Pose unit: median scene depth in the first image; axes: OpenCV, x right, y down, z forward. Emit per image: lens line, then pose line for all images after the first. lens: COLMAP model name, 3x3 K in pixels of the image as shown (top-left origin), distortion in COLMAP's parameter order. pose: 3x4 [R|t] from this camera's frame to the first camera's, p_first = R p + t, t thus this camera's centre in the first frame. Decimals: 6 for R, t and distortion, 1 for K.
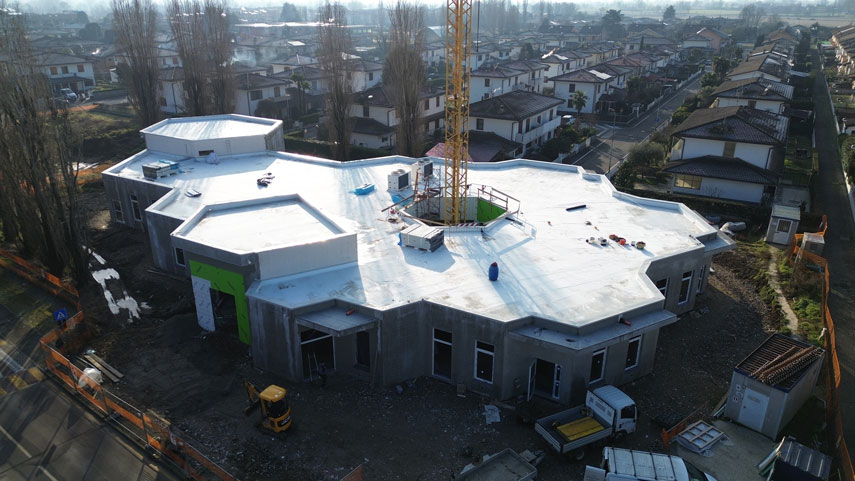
lens RADIAL K [[599.4, 0, 427.5], [0, 599.4, 240.5], [0, 0, 1]] dist [0.085526, -0.073425]
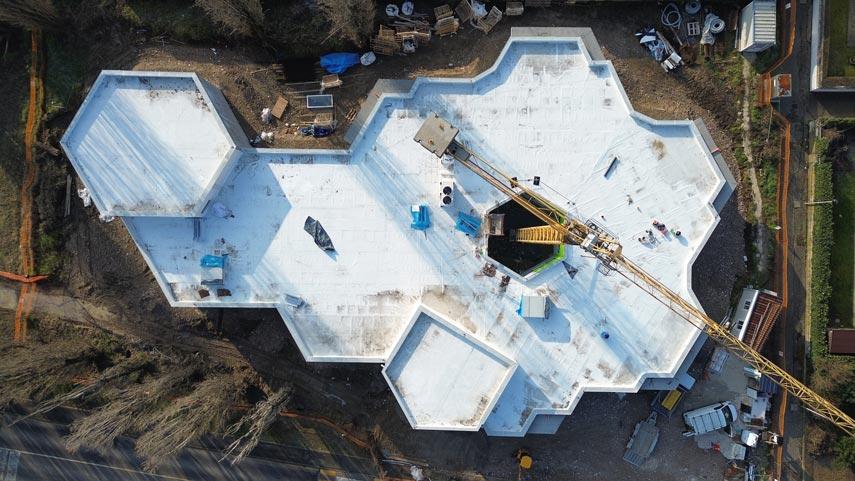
lens RADIAL K [[599.4, 0, 427.5], [0, 599.4, 240.5], [0, 0, 1]] dist [0.085526, -0.073425]
pose [[0.876374, -0.481514, -0.010596, -0.125644], [0.192757, 0.330494, 0.923914, -1.247662], [-0.441376, -0.811737, 0.382452, 0.652923]]
